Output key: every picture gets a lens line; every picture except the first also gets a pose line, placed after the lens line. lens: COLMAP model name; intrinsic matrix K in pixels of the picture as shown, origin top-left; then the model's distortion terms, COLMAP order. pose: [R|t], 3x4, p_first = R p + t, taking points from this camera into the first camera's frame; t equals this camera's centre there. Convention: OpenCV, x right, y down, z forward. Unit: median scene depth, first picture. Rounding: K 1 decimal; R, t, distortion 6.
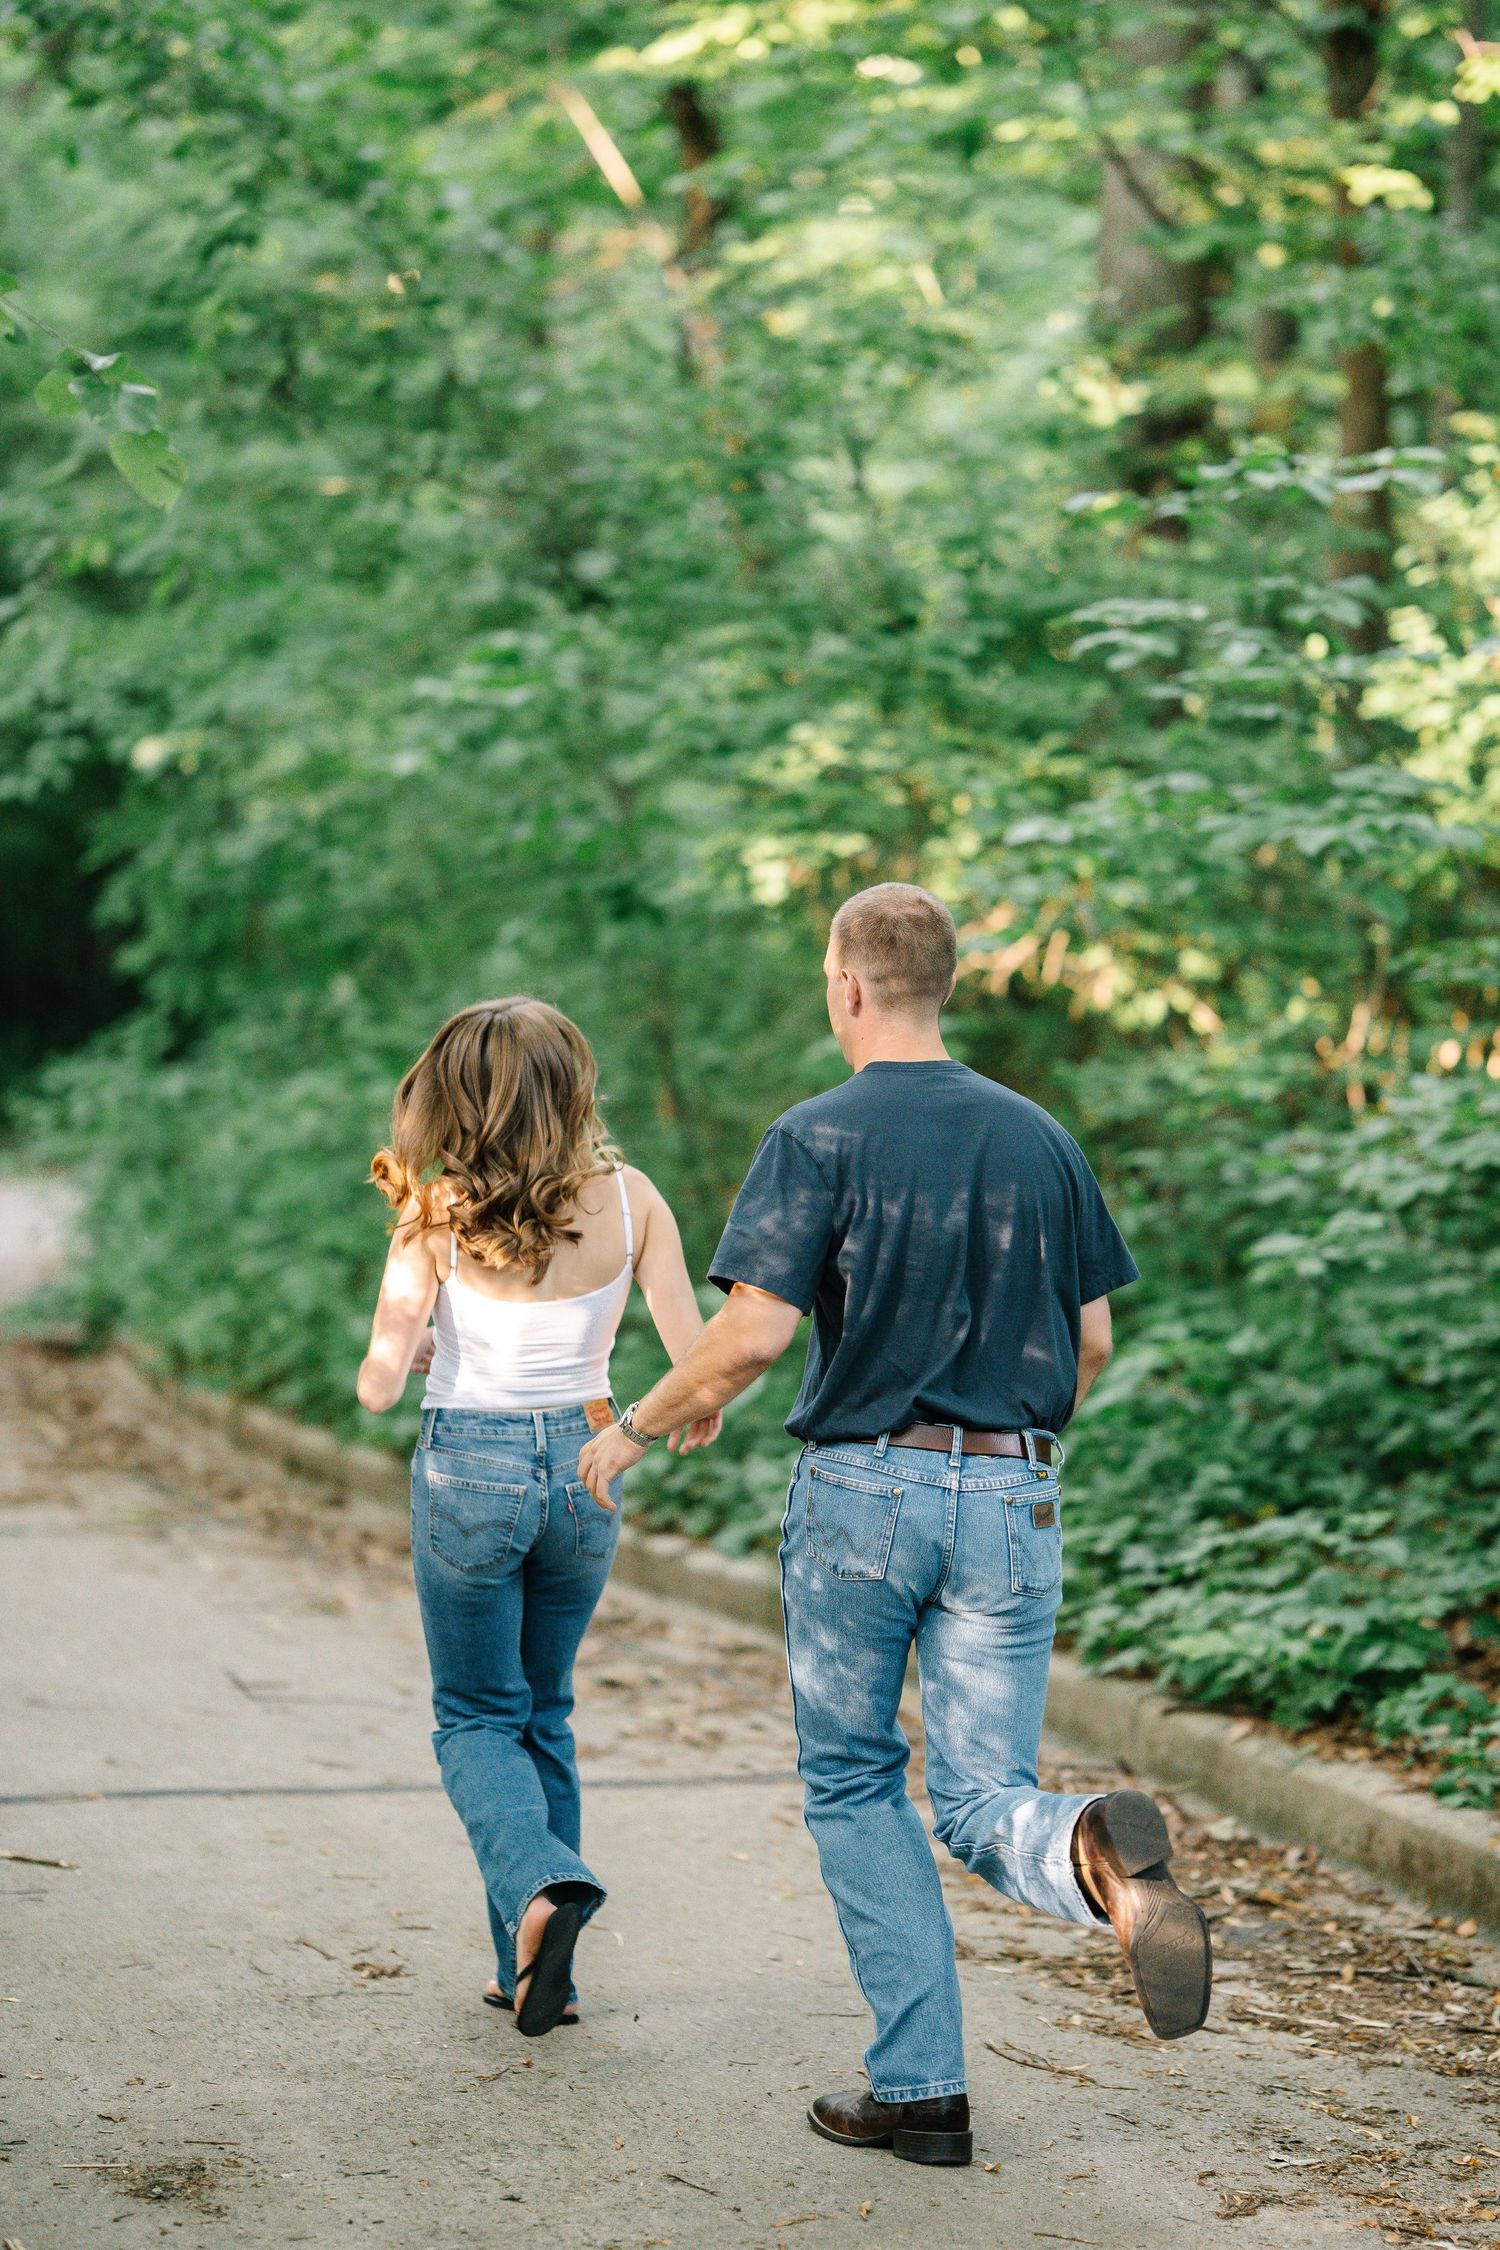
lens RADIAL K [[4787.1, 0, 739.2], [0, 4787.1, 1087.2], [0, 0, 1]] dist [0.474312, 0.151738]
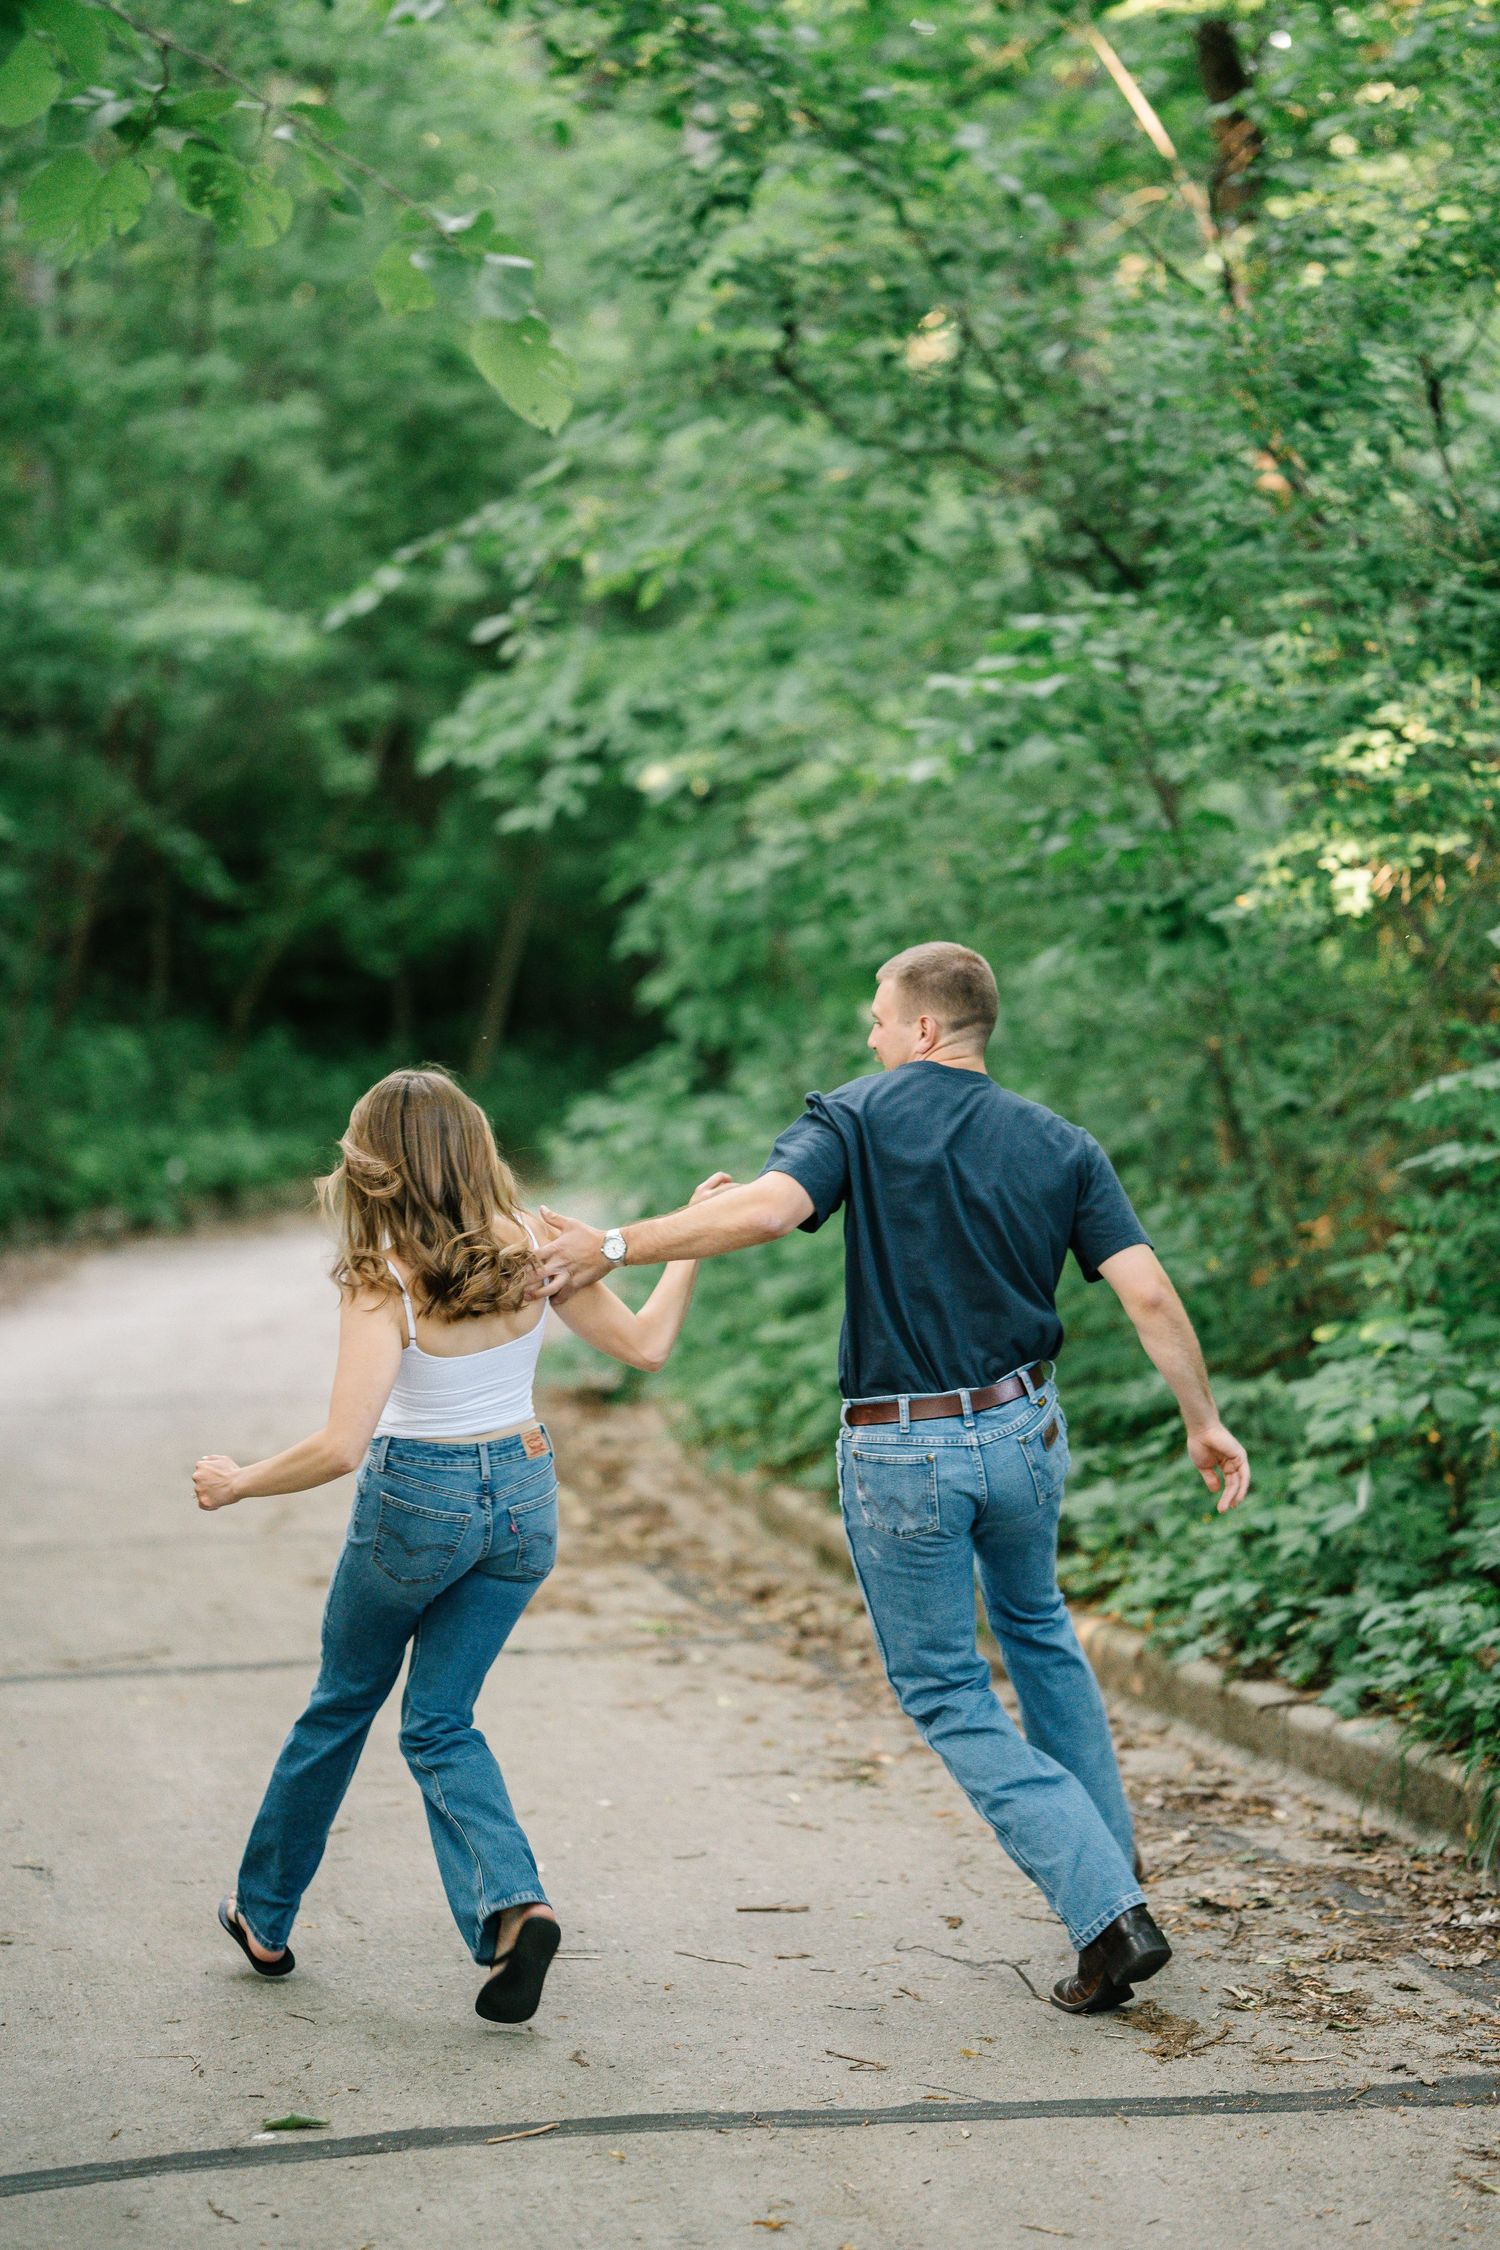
lens RADIAL K [[4787.1, 0, 739.2], [0, 4787.1, 1087.2], [0, 0, 1]] dist [0.474312, 0.151738]
pose [[0.993086, -0.033338, -0.112556, -0.005034], [0.033120, 0.999444, -0.003803, -0.006772], [0.112620, 0.000049, 0.993638, 0.112799]]
